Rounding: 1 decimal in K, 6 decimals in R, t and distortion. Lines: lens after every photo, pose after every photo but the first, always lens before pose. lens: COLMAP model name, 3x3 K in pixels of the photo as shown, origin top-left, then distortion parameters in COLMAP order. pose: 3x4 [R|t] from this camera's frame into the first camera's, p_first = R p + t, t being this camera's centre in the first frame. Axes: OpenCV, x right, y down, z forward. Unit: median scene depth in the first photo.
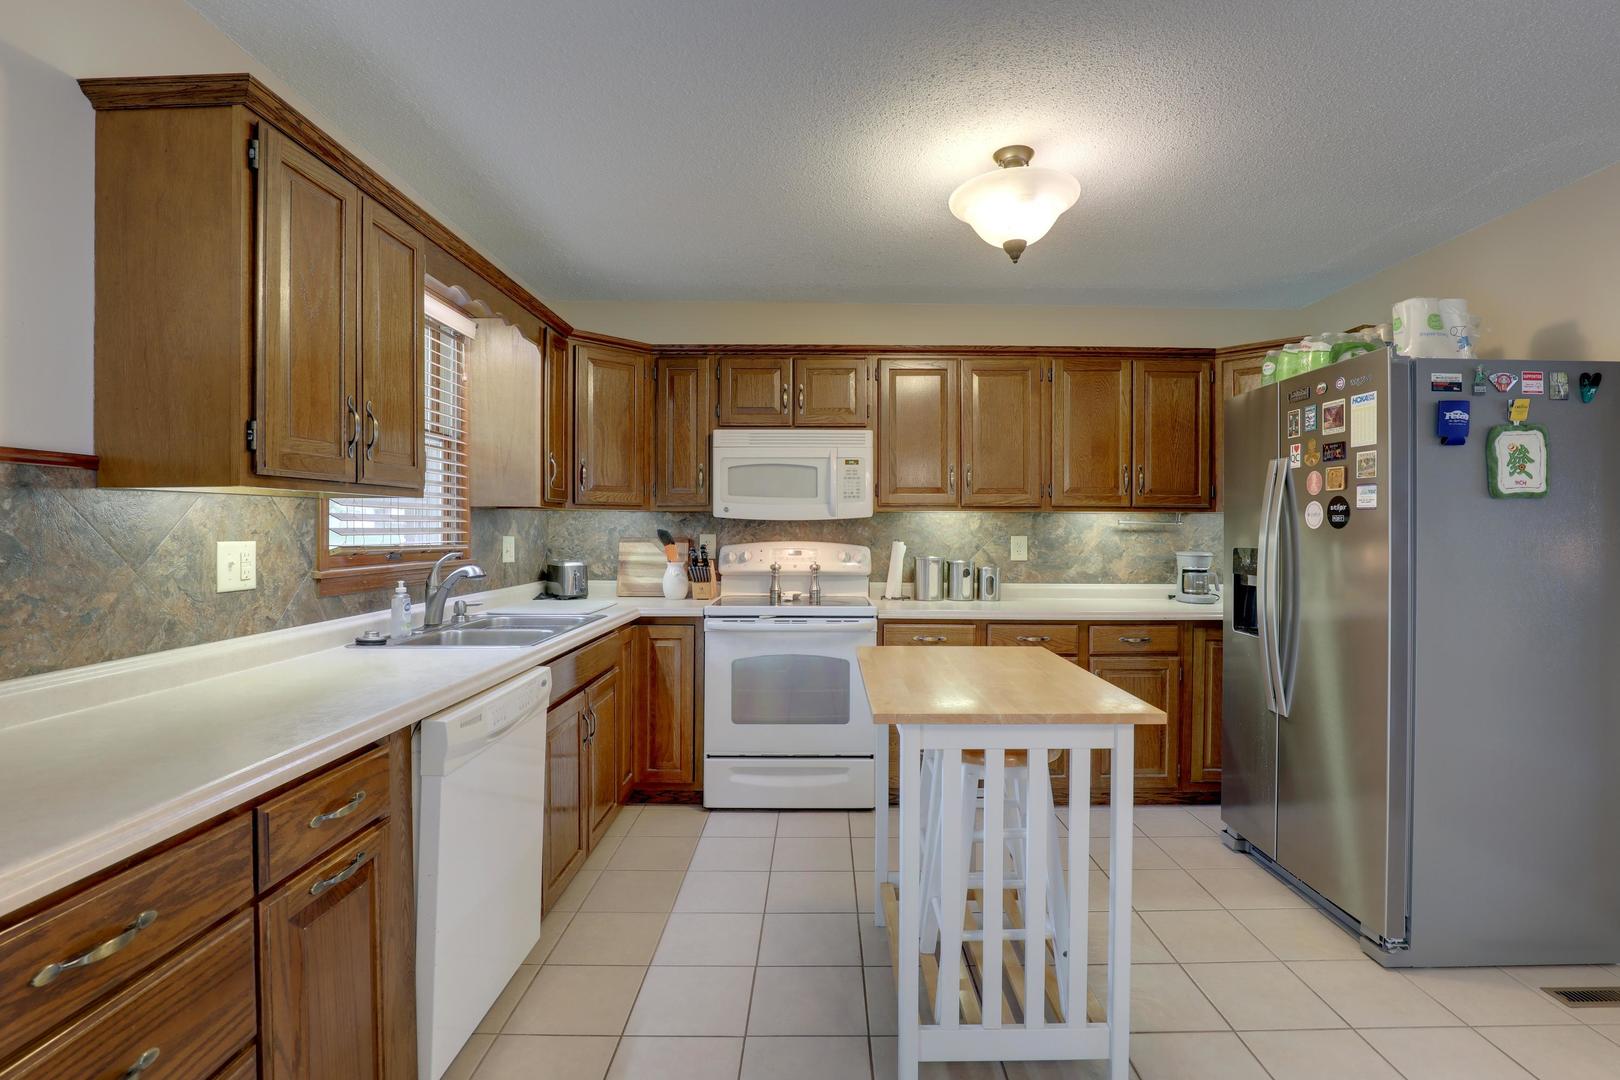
lens RADIAL K [[753.5, 0, 810.1], [0, 753.5, 528.0], [0, 0, 1]] dist [-0.028998, 0.000609]
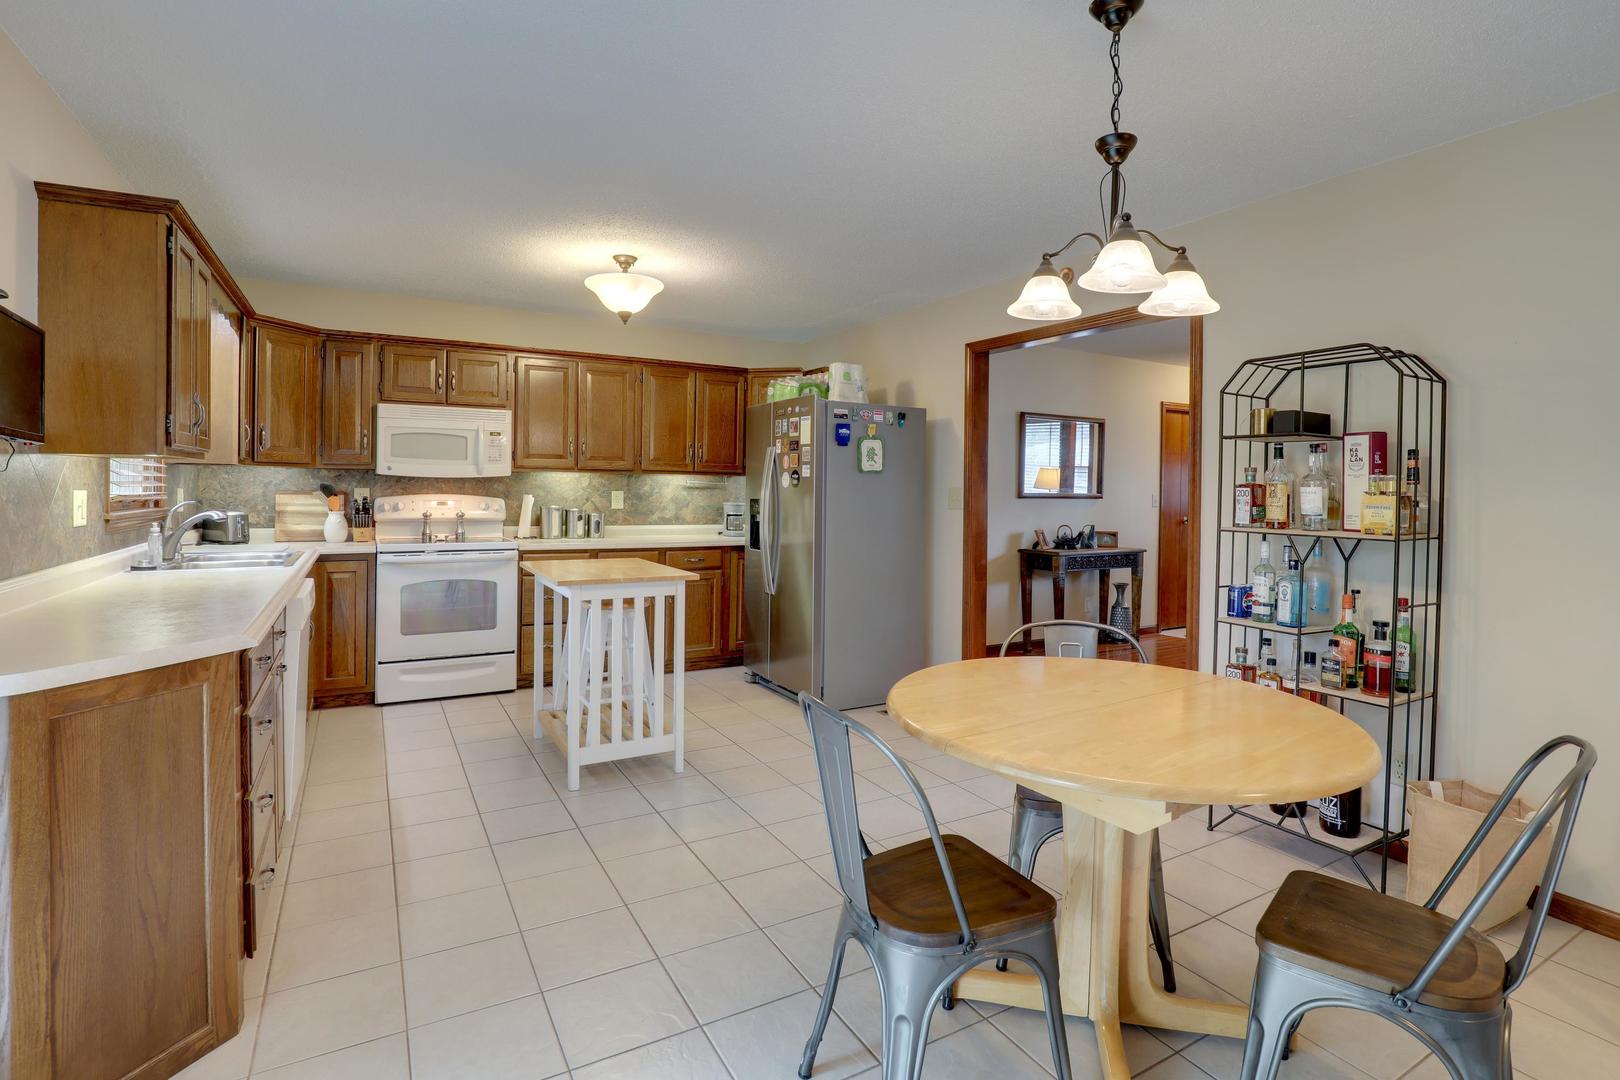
lens RADIAL K [[798.1, 0, 801.7], [0, 798.1, 491.8], [0, 0, 1]] dist [-0.032388, 0.000426]
pose [[0.867548, 0.005353, 0.497325, -0.169308], [-0.010151, 0.999924, 0.006945, -0.001560], [-0.497250, -0.011073, 0.867537, -0.471223]]
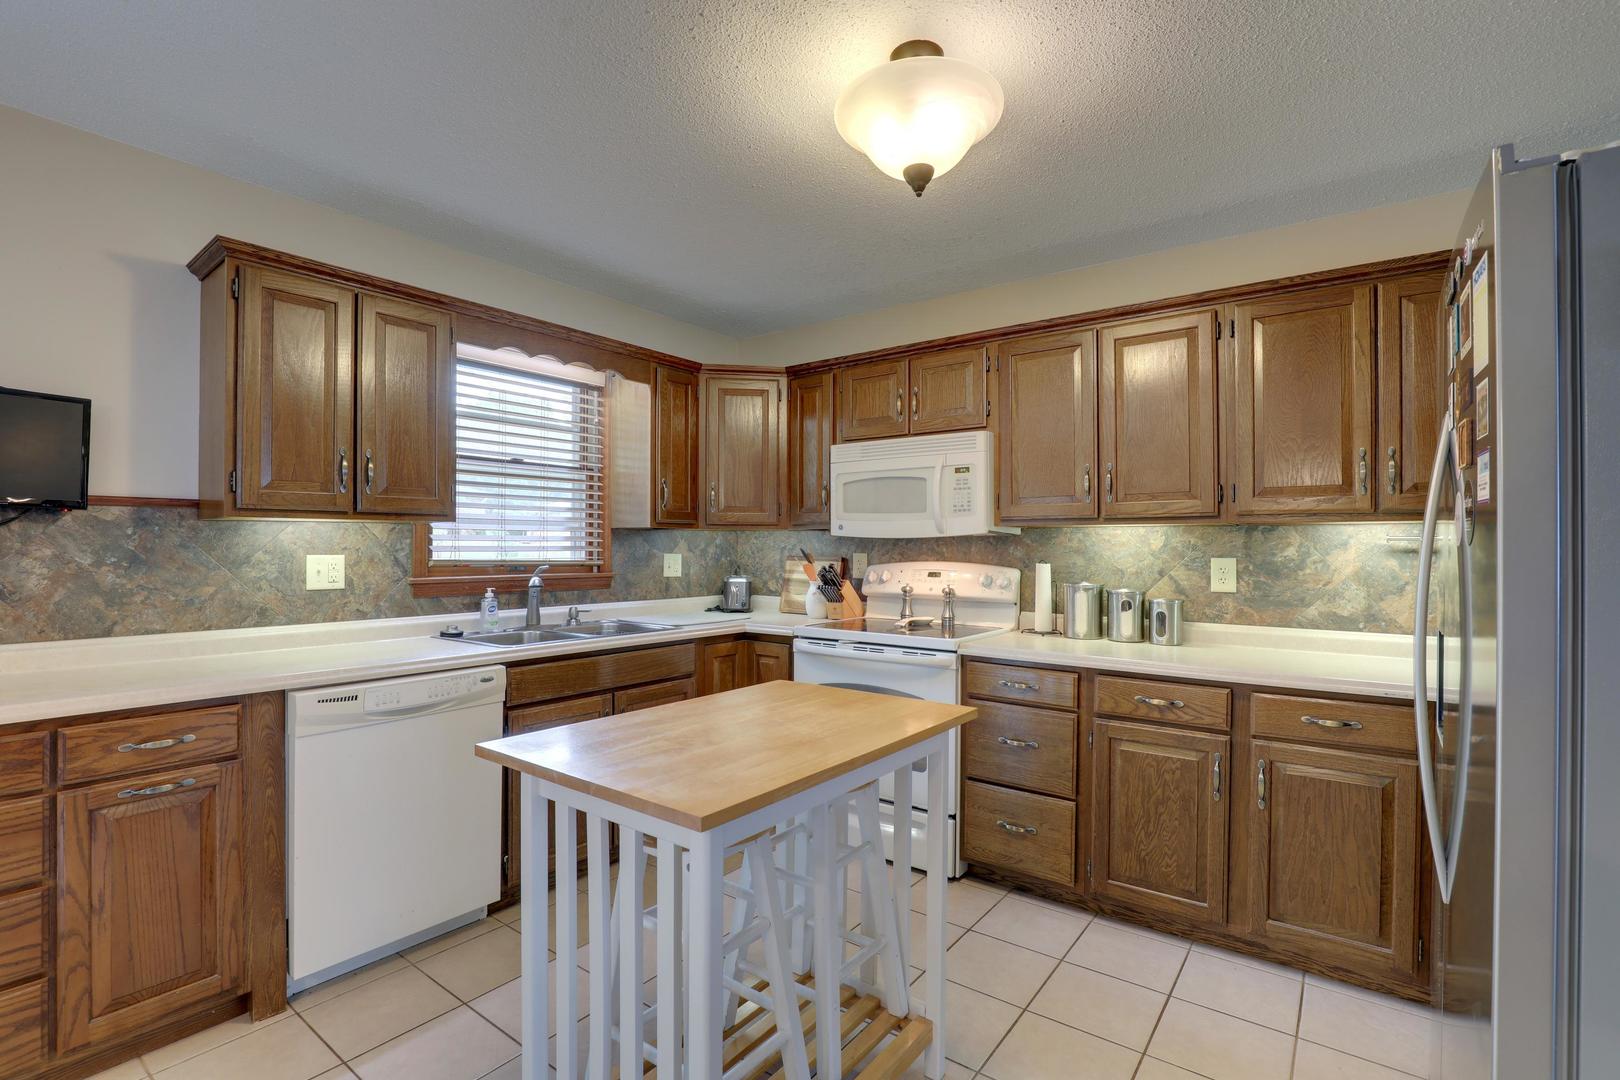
lens RADIAL K [[726.5, 0, 810.0], [0, 726.5, 540.0], [0, 0, 1]] dist [-0.029268, 0.000182]
pose [[0.800434, -0.005255, -0.599398, 0.412196], [-0.001276, 0.999944, -0.010470, 0.001330], [0.599419, 0.009145, 0.800383, 0.234211]]
